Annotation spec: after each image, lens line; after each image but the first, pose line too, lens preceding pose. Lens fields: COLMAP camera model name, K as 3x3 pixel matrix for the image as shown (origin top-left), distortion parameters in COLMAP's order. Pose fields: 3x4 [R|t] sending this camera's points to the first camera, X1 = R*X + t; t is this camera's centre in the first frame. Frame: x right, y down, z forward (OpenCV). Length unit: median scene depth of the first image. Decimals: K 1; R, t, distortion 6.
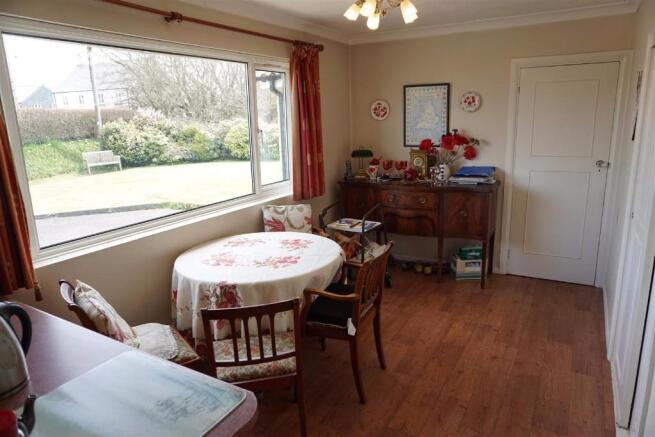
lens RADIAL K [[442.3, 0, 329.6], [0, 442.3, 217.5], [0, 0, 1]] dist [-0.001622, 0.005291]
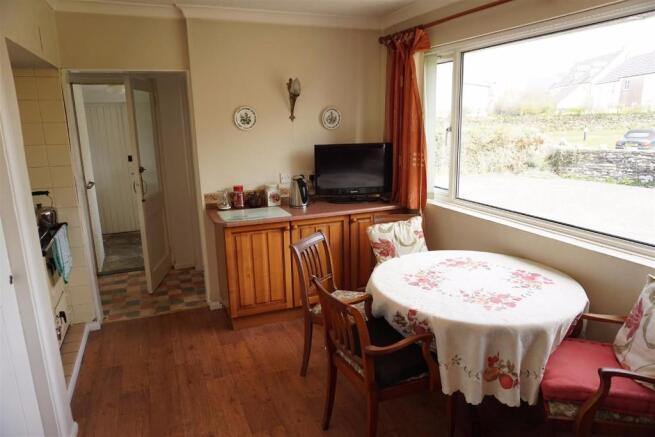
lens RADIAL K [[442.3, 0, 329.6], [0, 442.3, 219.1], [0, 0, 1]] dist [-0.001622, 0.005291]
pose [[-0.610086, 0.213953, -0.762902, 0.832114], [-0.162091, 0.908787, 0.384489, -0.398753], [0.775578, 0.358231, -0.519758, 1.540013]]
